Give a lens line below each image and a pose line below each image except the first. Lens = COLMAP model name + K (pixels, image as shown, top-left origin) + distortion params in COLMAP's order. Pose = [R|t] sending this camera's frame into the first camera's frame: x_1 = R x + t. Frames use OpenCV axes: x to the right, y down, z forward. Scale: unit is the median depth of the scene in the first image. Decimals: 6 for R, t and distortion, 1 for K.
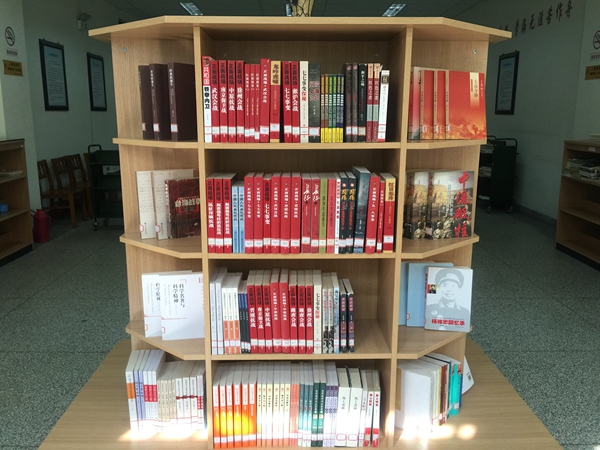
lens RADIAL K [[508.4, 0, 297.5], [0, 508.4, 227.4], [0, 0, 1]] dist [0.017096, -0.038120]
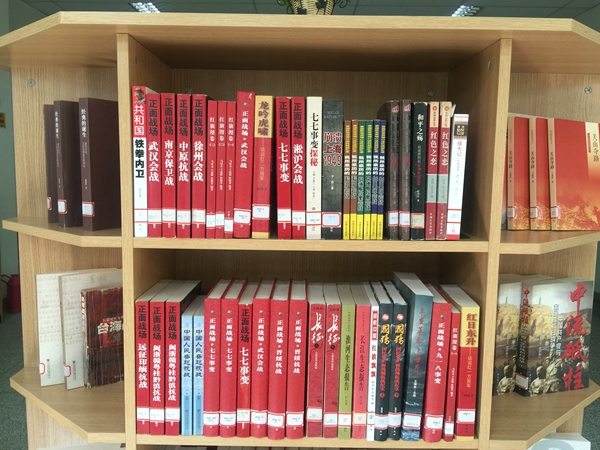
lens RADIAL K [[508.4, 0, 300.6], [0, 508.4, 222.5], [0, 0, 1]] dist [0.017096, -0.038120]
pose [[0.999838, 0.012829, -0.012608, 0.005958], [-0.014185, 0.993370, -0.114081, -0.118878], [0.011061, 0.114241, 0.993391, 0.436993]]
